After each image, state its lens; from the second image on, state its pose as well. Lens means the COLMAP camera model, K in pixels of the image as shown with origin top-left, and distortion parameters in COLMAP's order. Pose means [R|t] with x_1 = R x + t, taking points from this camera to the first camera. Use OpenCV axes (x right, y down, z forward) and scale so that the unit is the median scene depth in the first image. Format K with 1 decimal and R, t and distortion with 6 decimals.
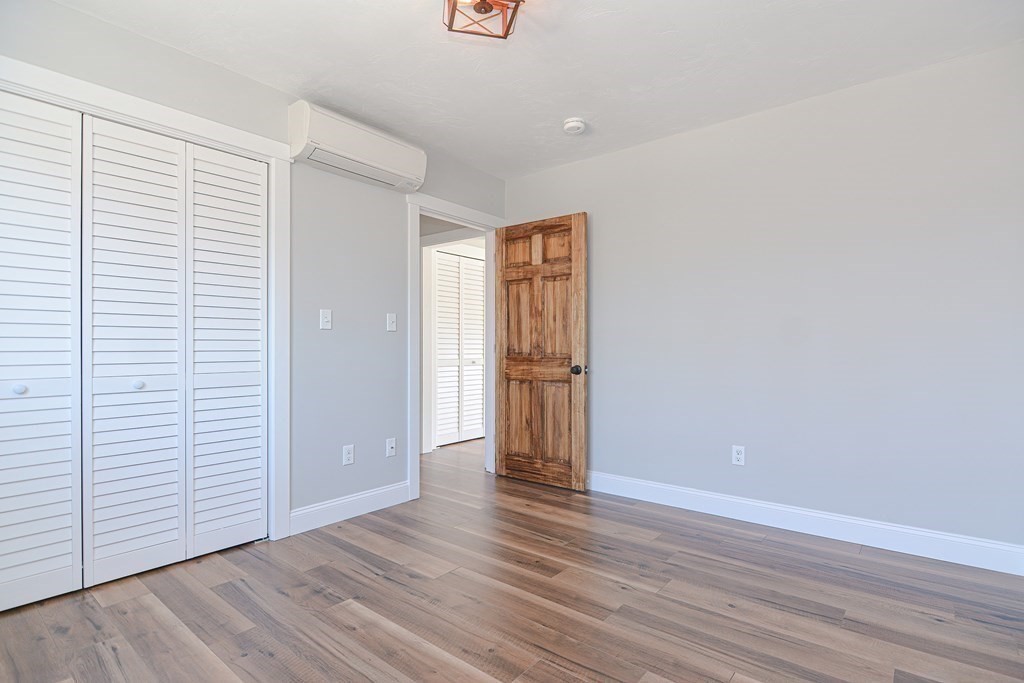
lens RADIAL K [[510.7, 0, 510.1], [0, 510.7, 344.5], [0, 0, 1]] dist [0.015003, -0.012701]
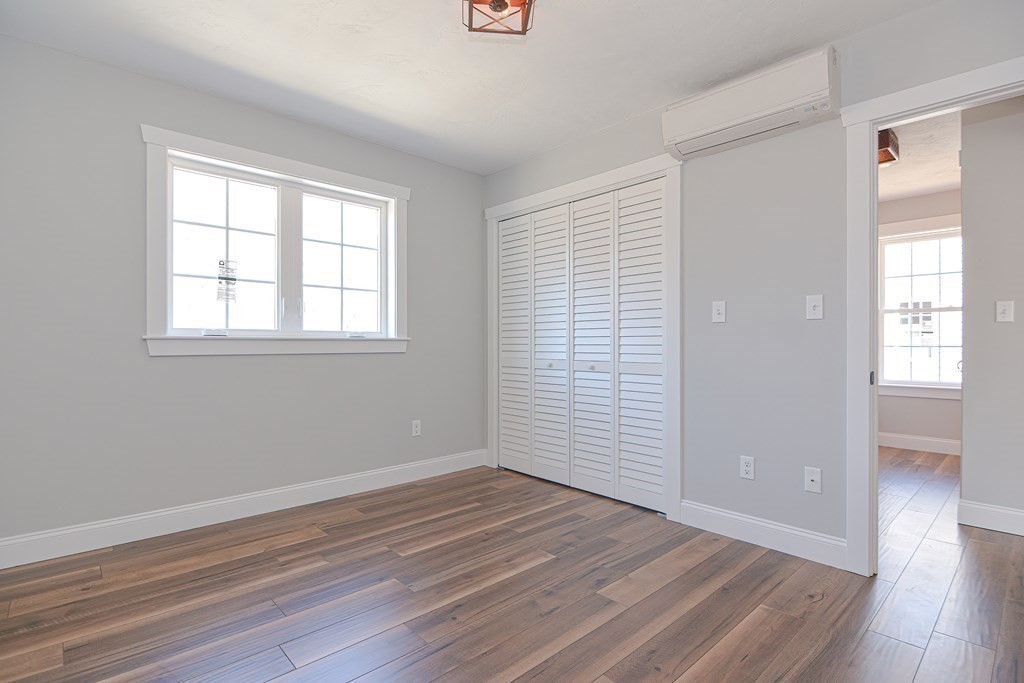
lens RADIAL K [[510.7, 0, 513.5], [0, 510.7, 338.8], [0, 0, 1]] dist [0.015003, -0.012701]
pose [[-0.143909, -0.009342, -0.989547, 0.773235], [0.002663, 0.999948, -0.009828, 0.010002], [0.989587, -0.004050, -0.143877, 0.965240]]
